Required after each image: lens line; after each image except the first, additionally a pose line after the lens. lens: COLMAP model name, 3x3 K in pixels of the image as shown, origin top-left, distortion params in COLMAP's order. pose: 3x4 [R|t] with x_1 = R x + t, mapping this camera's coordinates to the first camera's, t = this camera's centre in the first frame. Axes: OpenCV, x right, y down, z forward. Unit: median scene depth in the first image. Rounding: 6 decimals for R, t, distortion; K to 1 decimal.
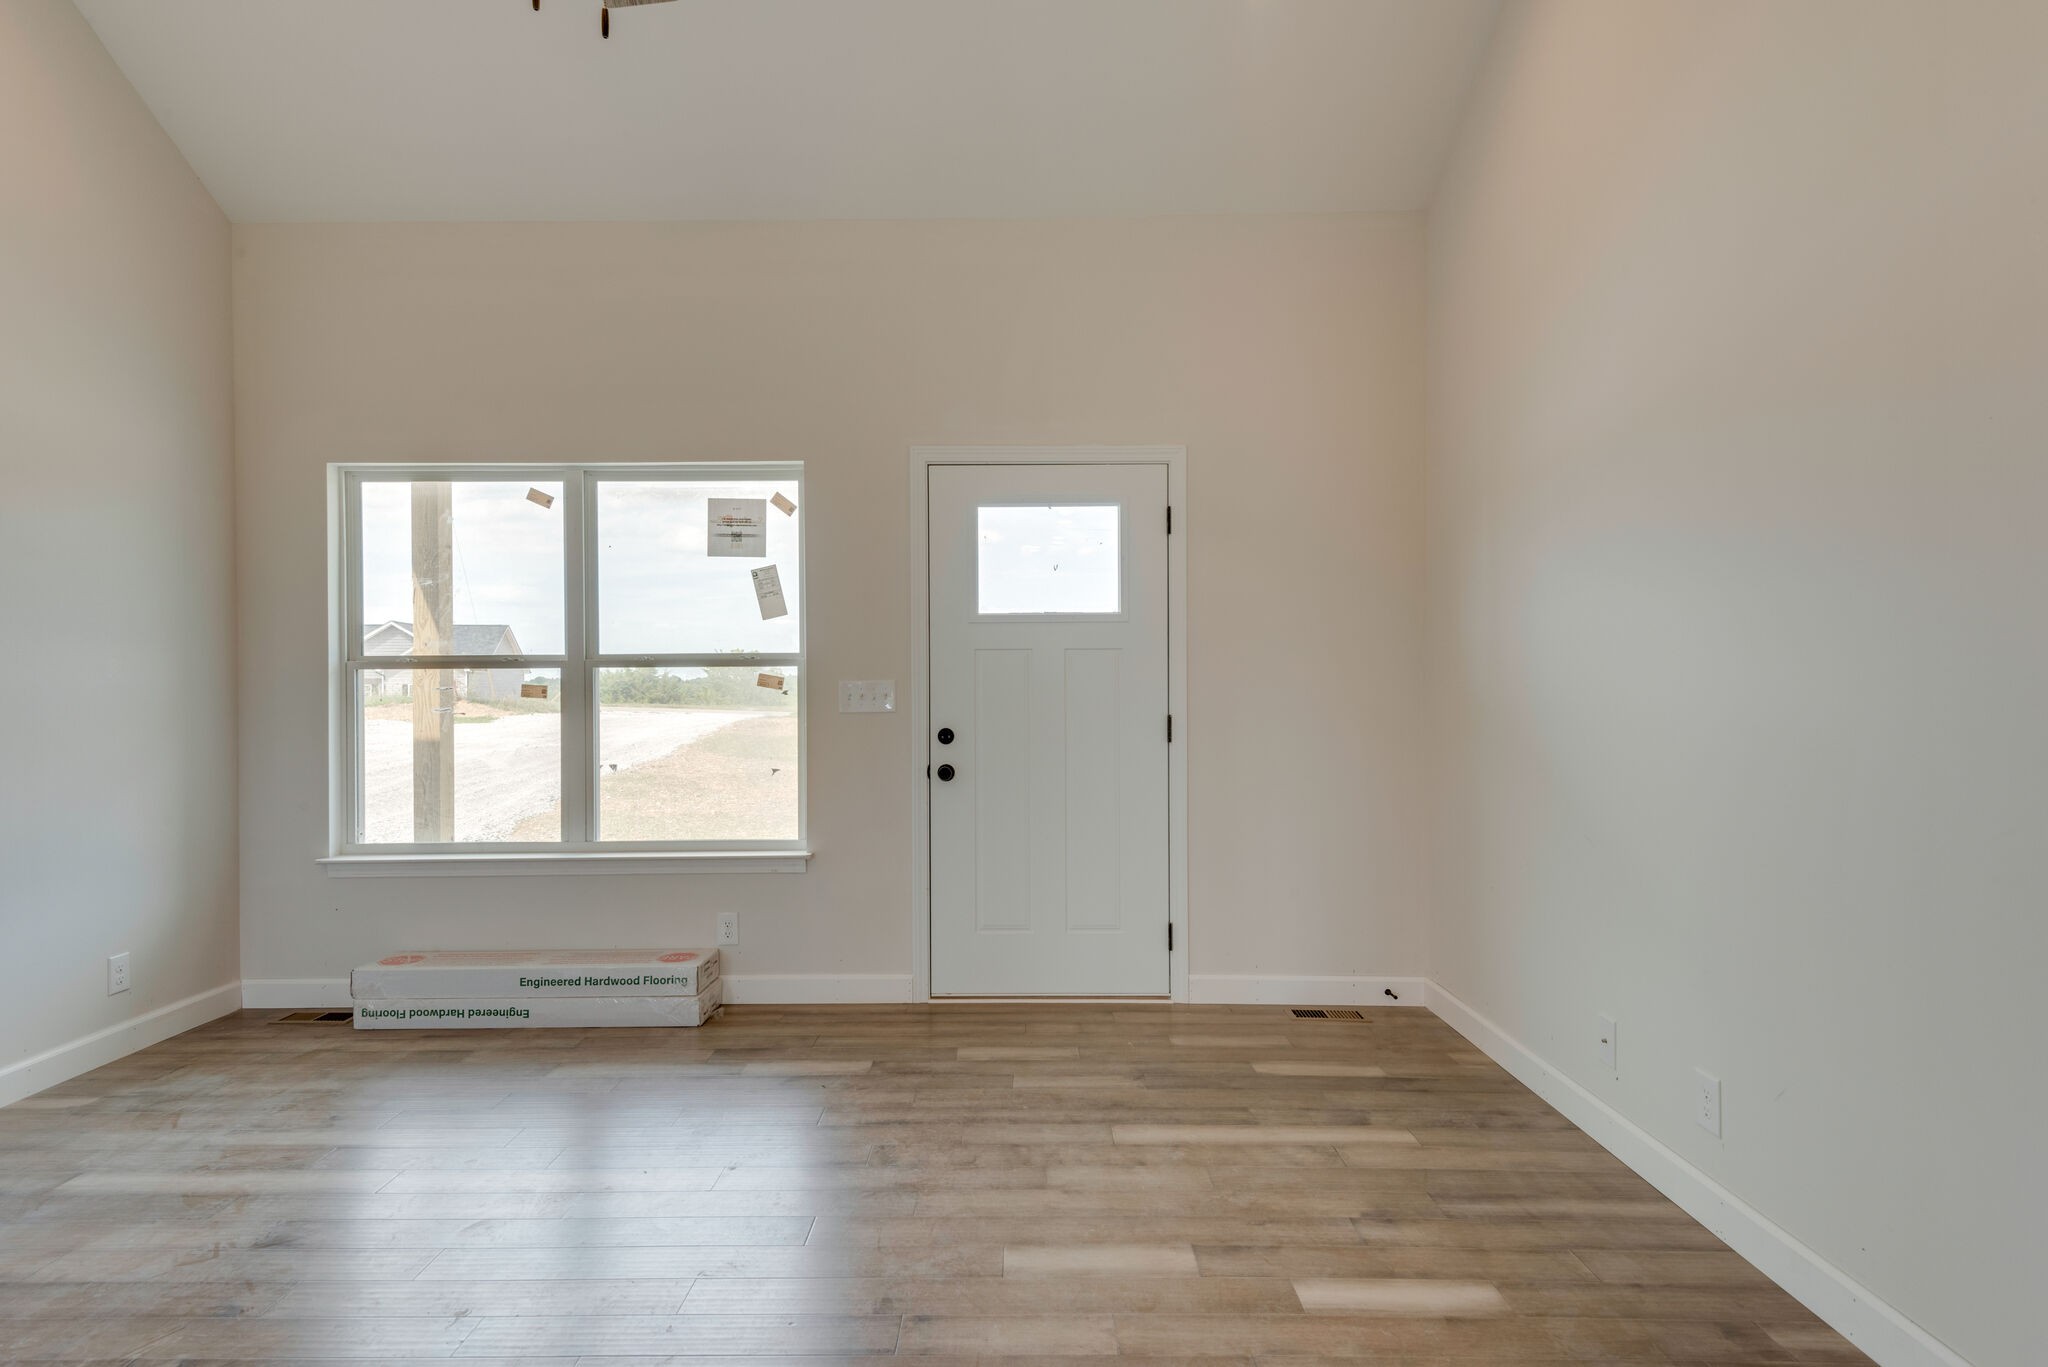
lens RADIAL K [[1084.2, 0, 1024.0], [0, 1084.2, 683.5], [0, 0, 1]] dist [0.036895, -0.030881]
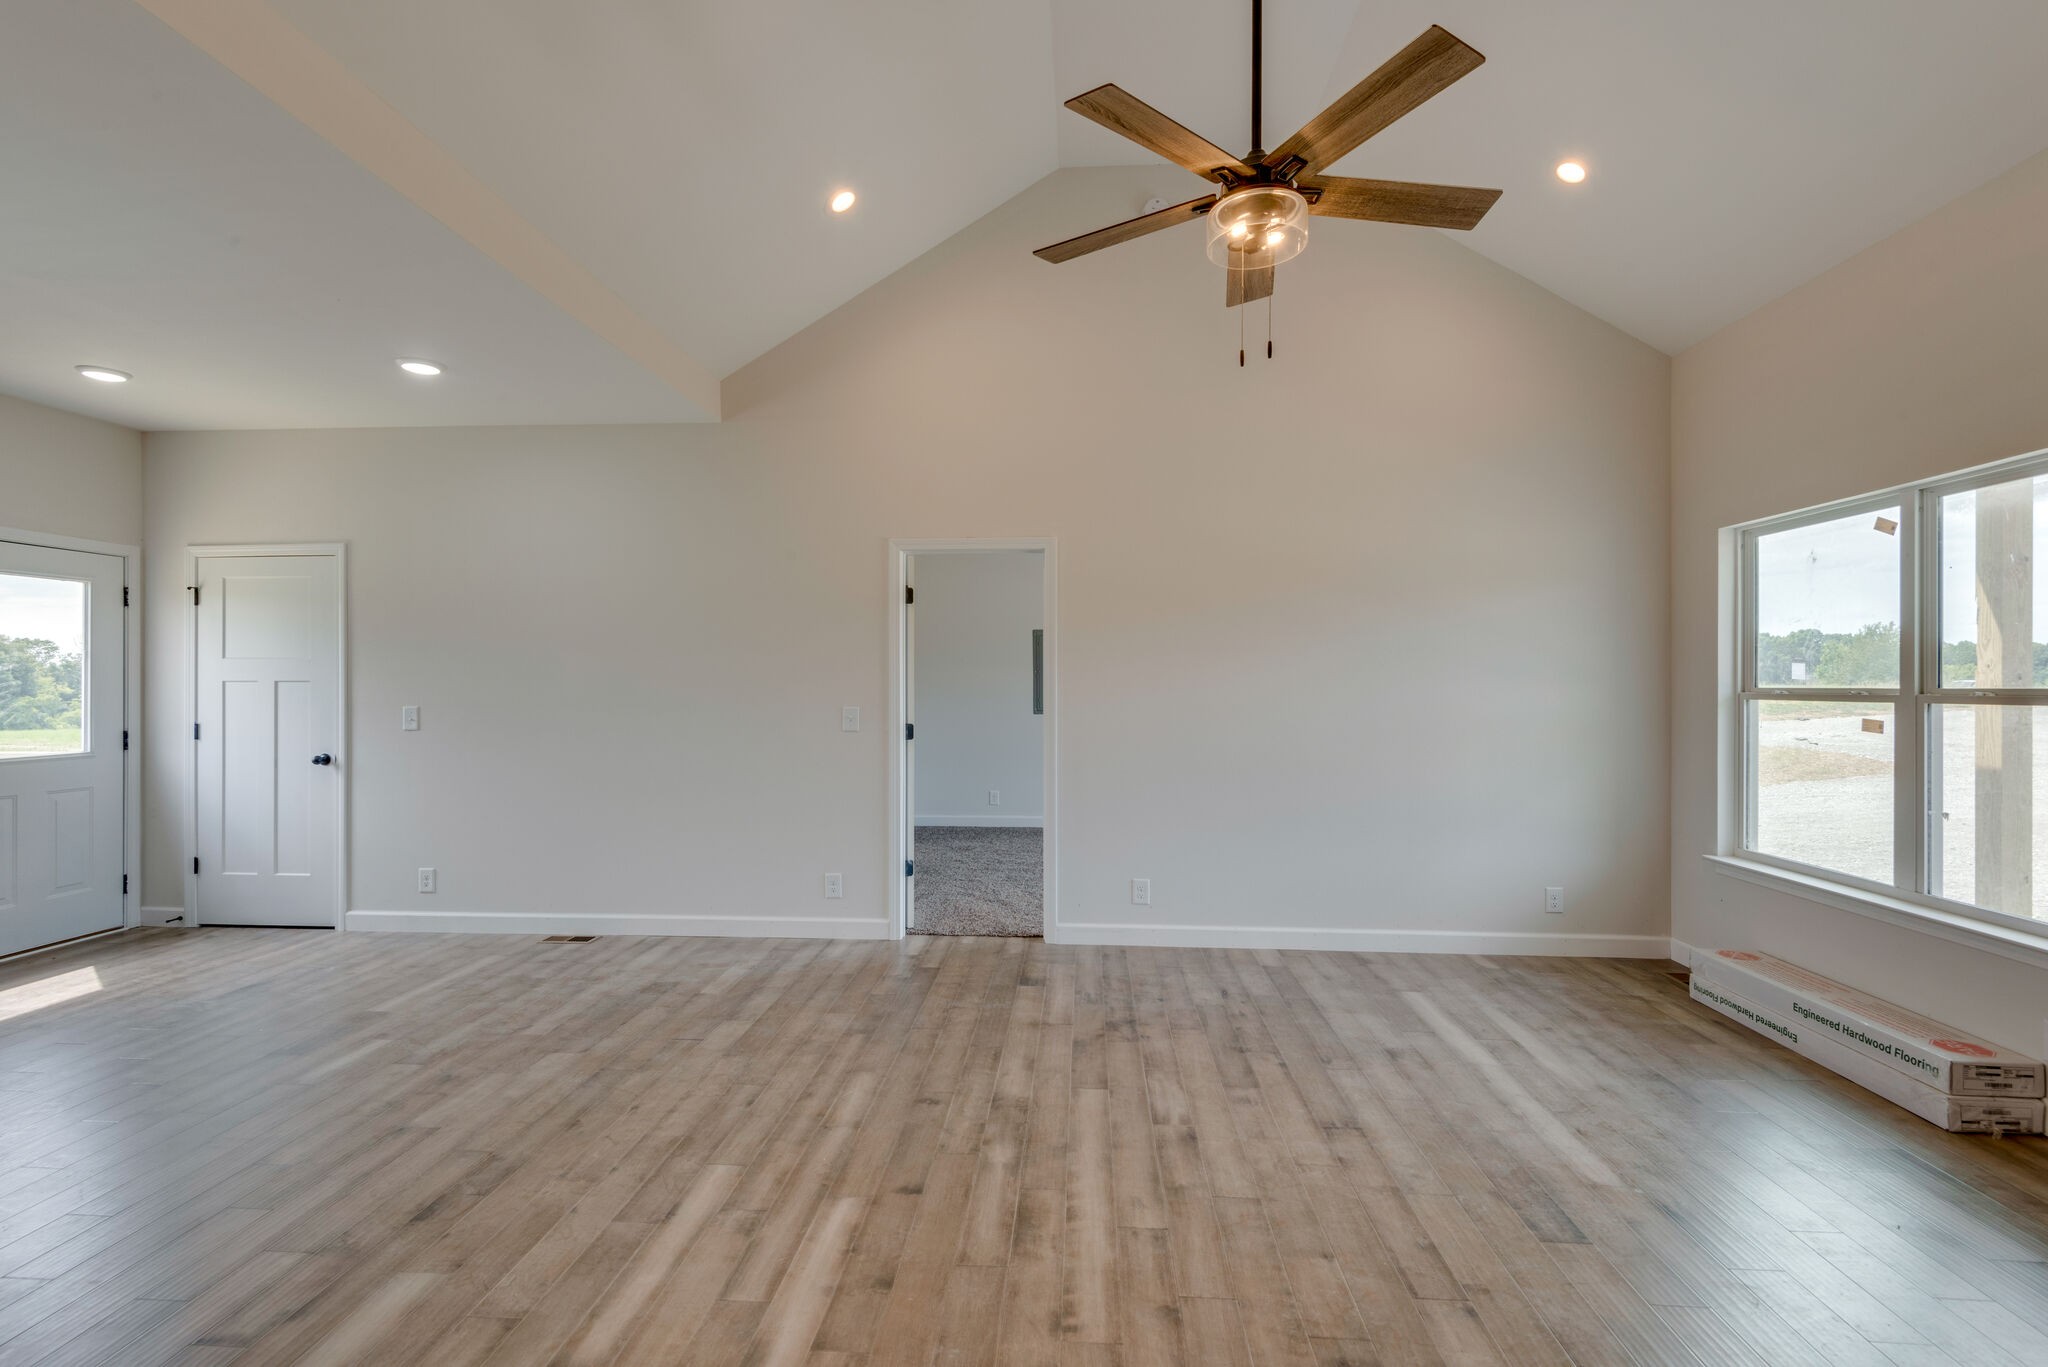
lens RADIAL K [[938.1, 0, 1016.0], [0, 938.1, 683.6], [0, 0, 1]] dist [0.031016, -0.019708]
pose [[-0.069336, 0.006155, -0.997574, 0.473473], [-0.001011, 0.999980, 0.006240, -0.037634], [0.997593, 0.001442, -0.069328, 0.312514]]
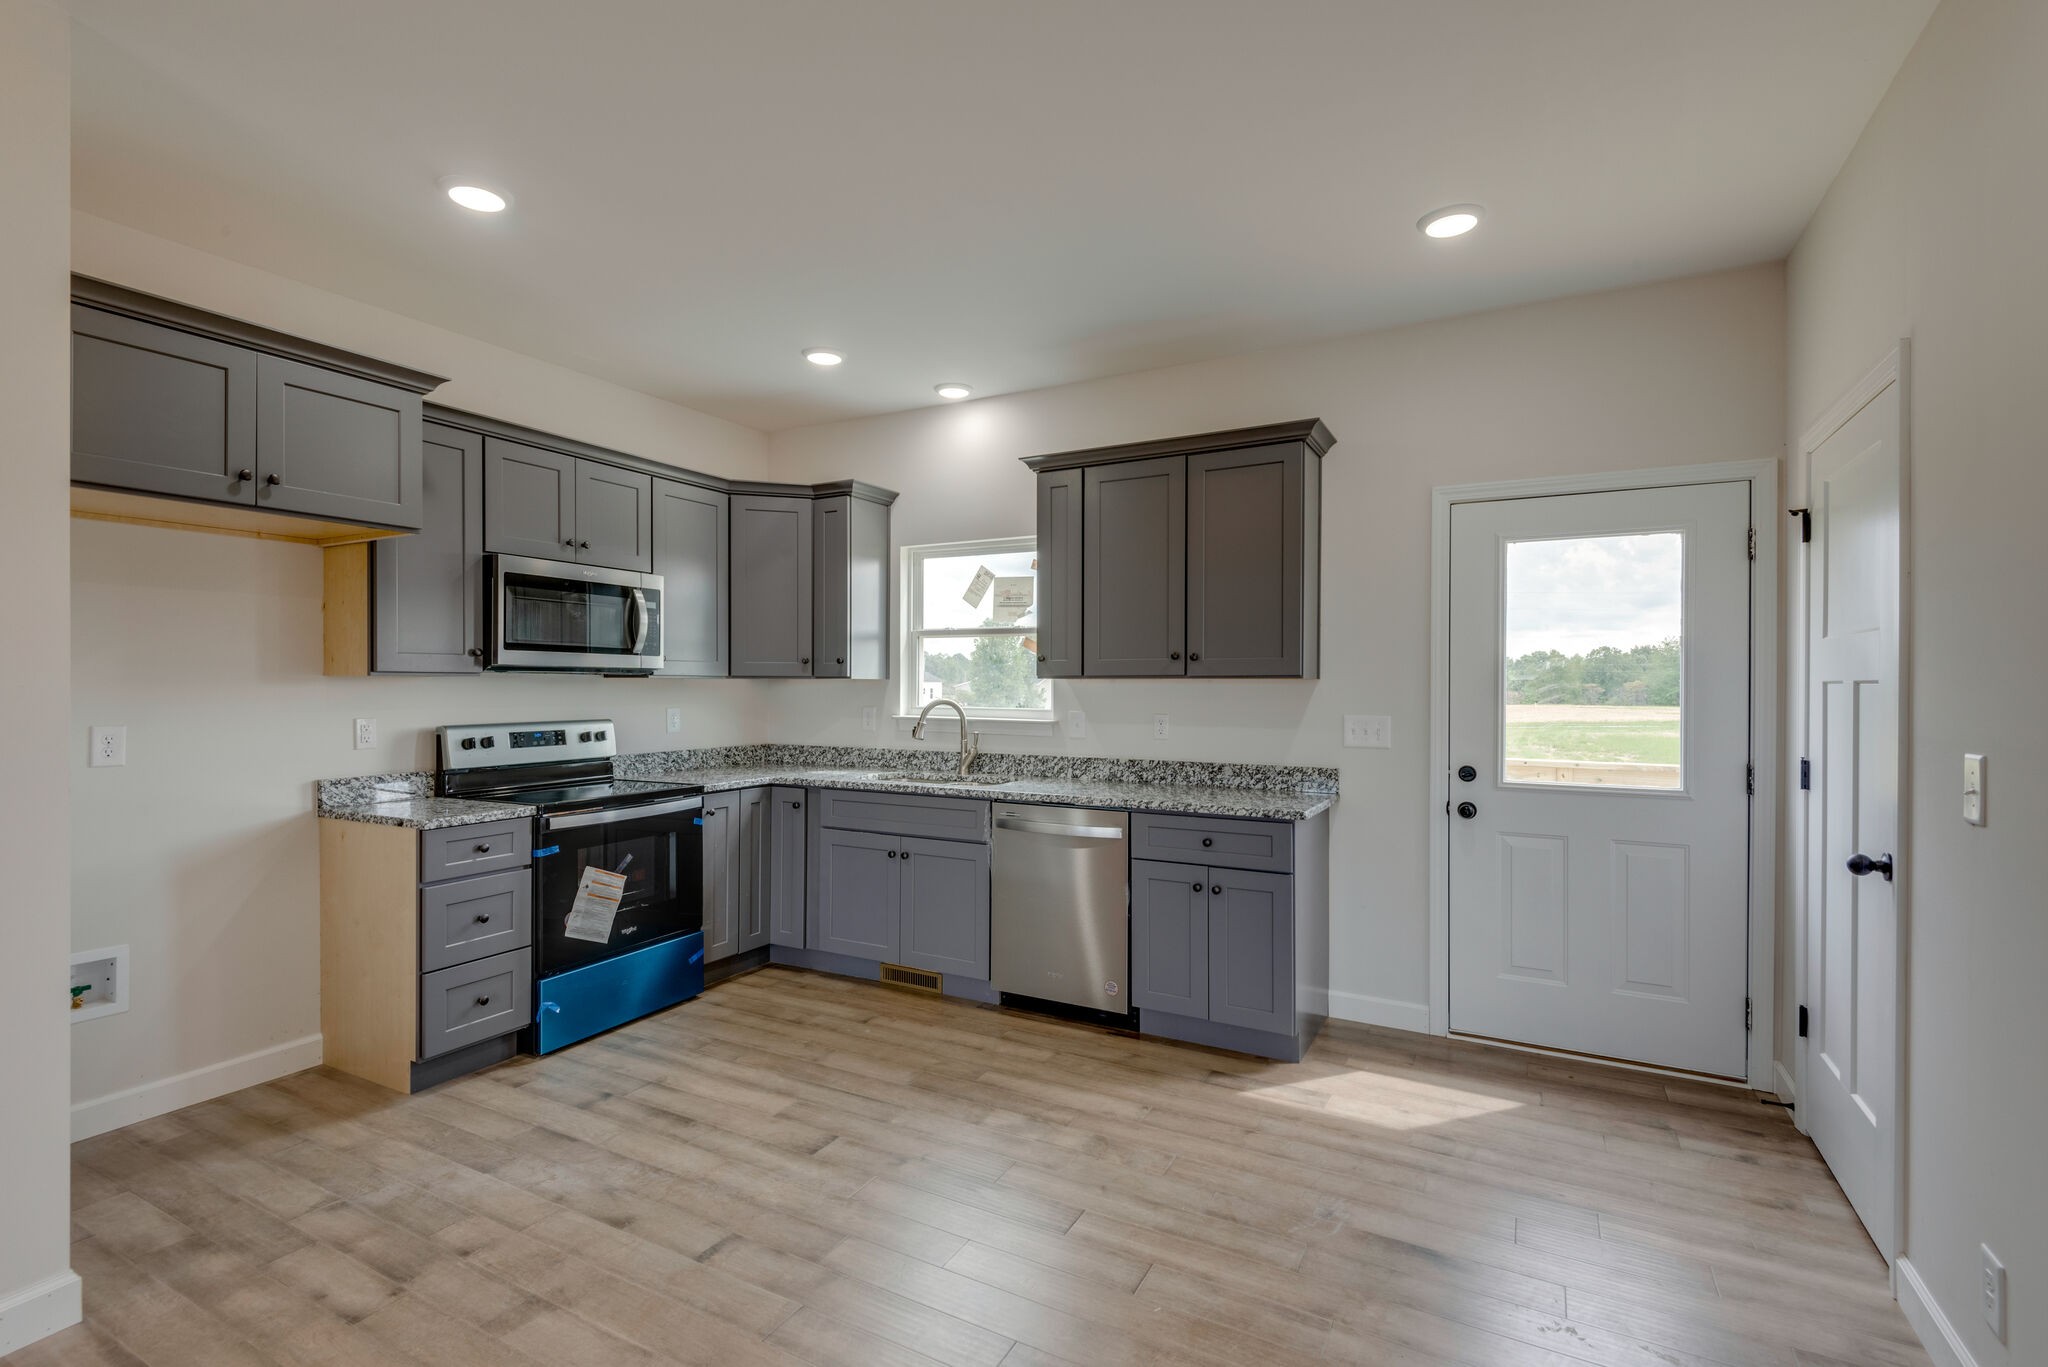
lens RADIAL K [[938.1, 0, 1016.0], [0, 938.1, 683.6], [0, 0, 1]] dist [0.031016, -0.019708]
pose [[-0.879914, 0.000826, 0.475132, -0.567771], [0.001139, 0.999999, 0.000371, -0.032383], [-0.475132, 0.000868, -0.879914, 0.004101]]
